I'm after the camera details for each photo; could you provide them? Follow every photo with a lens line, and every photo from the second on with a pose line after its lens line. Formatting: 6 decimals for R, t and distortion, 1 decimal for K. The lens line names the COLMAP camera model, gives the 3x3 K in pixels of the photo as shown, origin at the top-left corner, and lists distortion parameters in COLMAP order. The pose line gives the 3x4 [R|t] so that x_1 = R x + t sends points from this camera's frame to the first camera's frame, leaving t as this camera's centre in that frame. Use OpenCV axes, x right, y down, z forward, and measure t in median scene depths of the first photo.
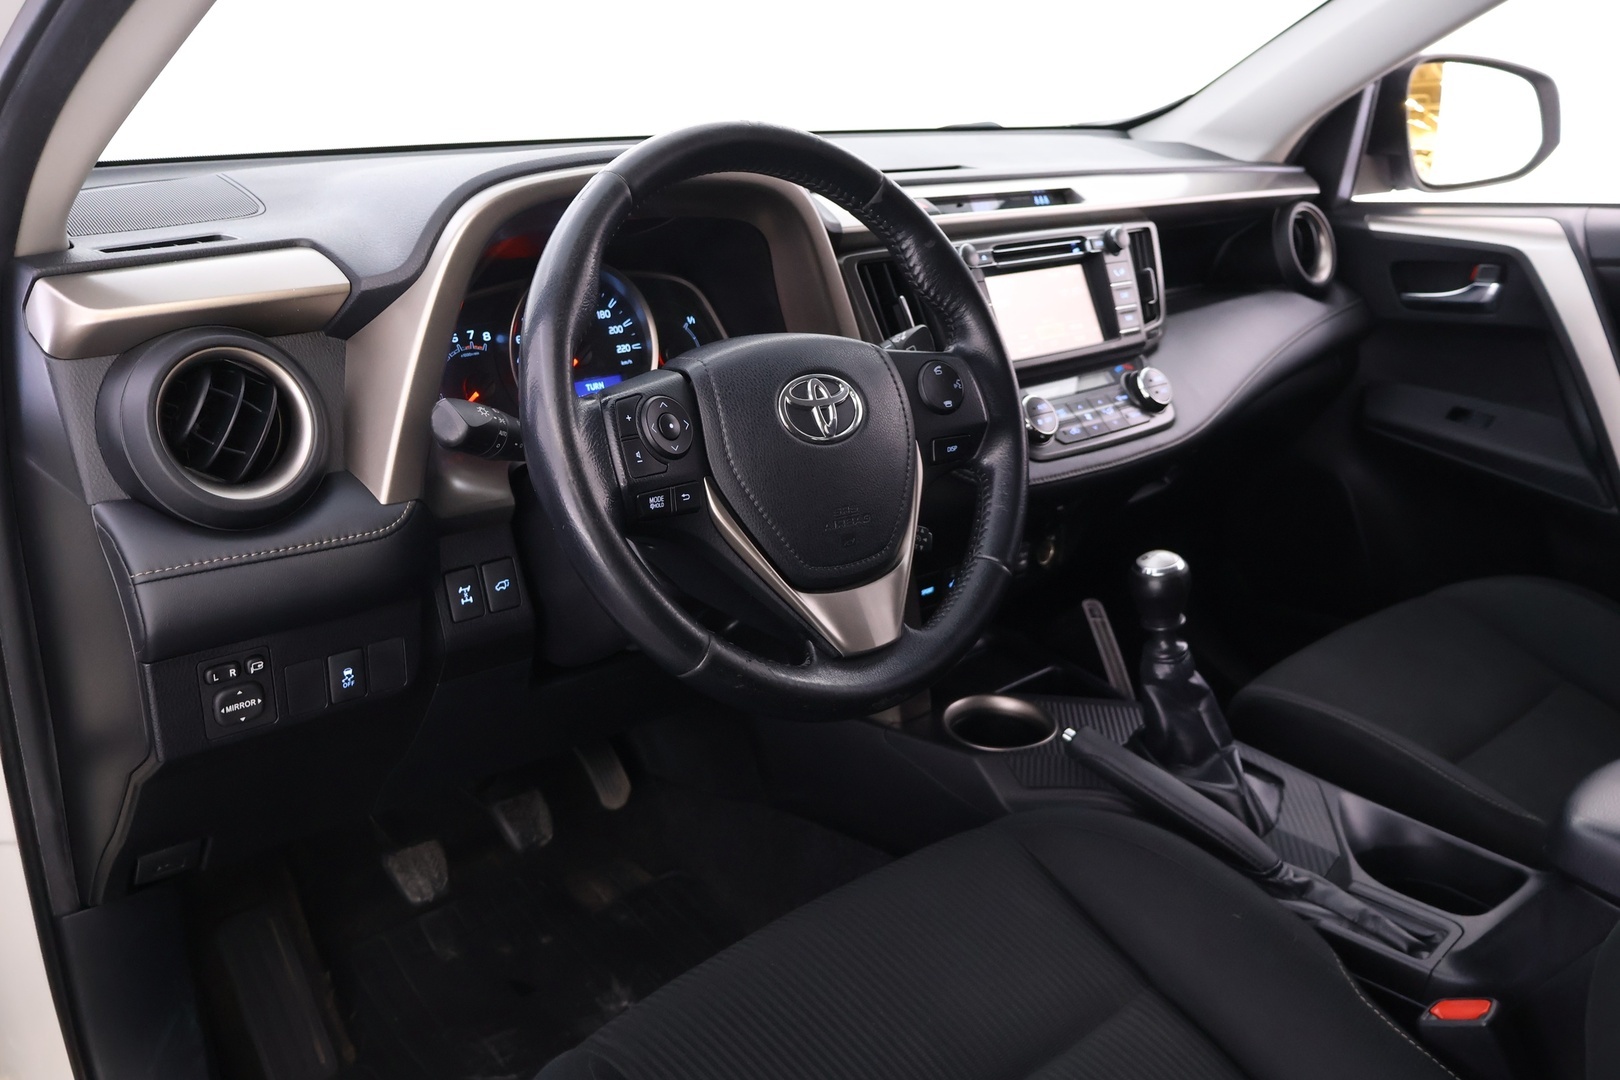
lens RADIAL K [[1364.0, 0, 810.9], [0, 1364.0, 541.1], [0, 0, 1]] dist [0.005717, 0.000802]
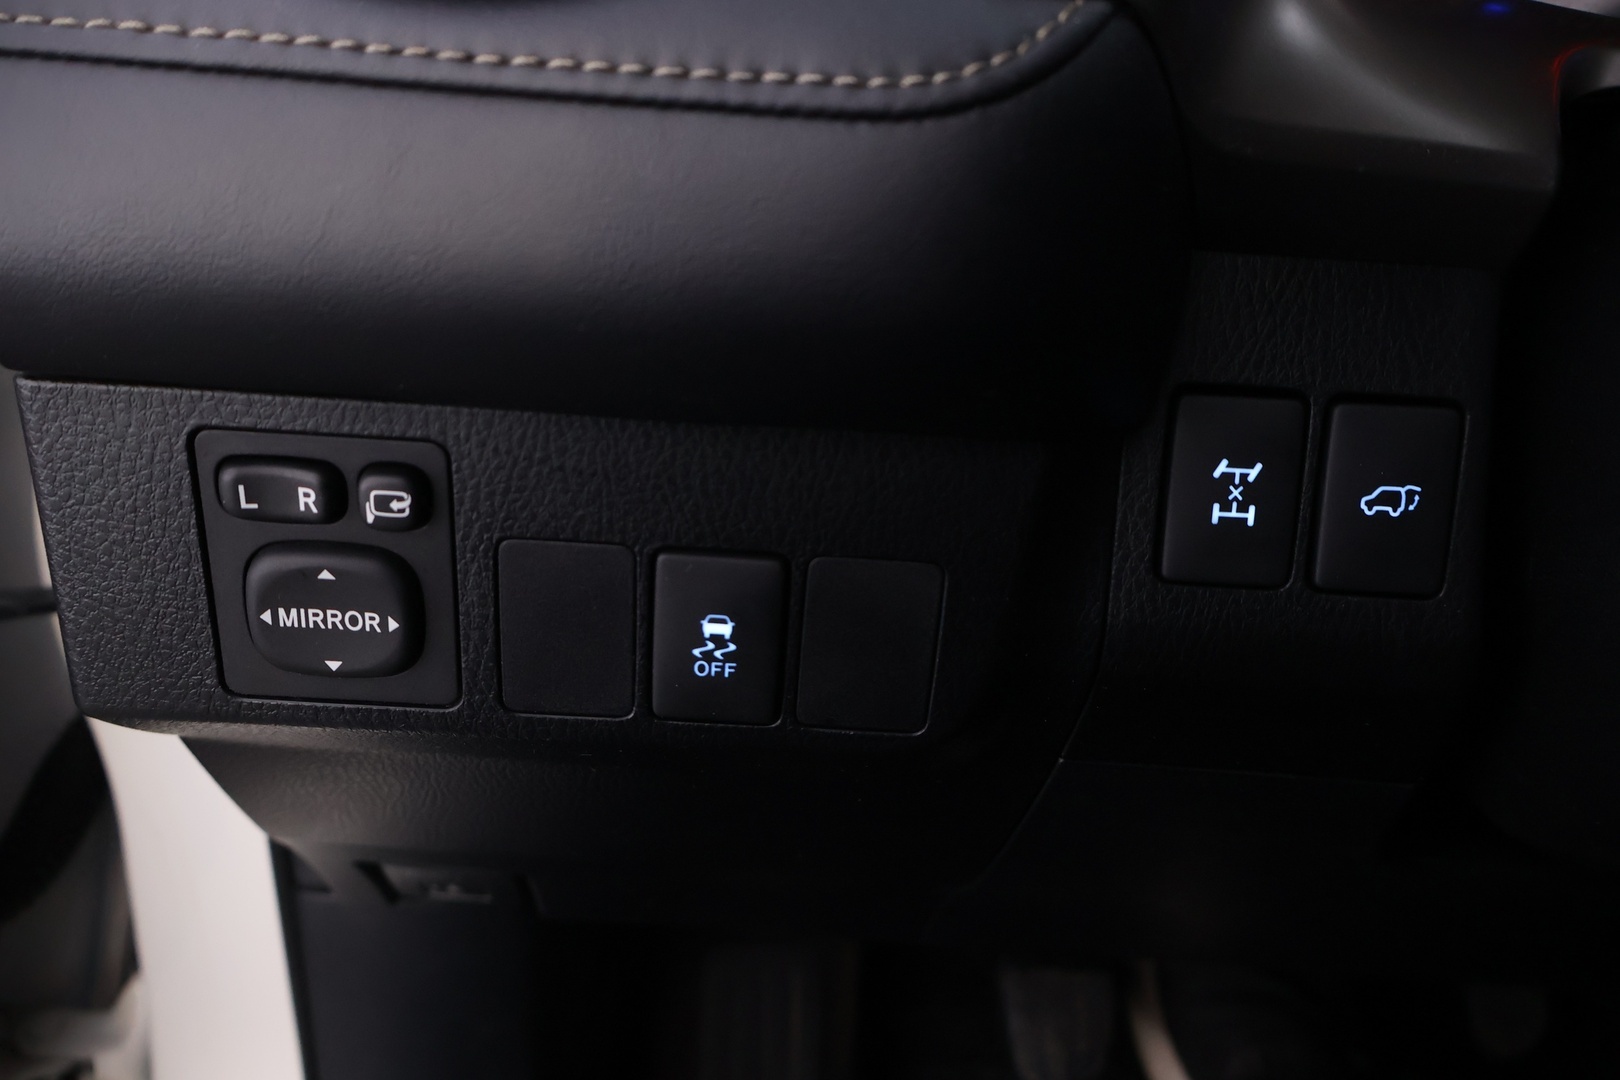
lens RADIAL K [[1364.0, 0, 811.2], [0, 1364.0, 542.7], [0, 0, 1]] dist [0.005717, 0.000802]
pose [[0.753025, 0.301375, -0.584916, -0.167518], [-0.266575, 0.952452, 0.147556, 0.033491], [0.601574, 0.044811, 0.797559, 0.785885]]
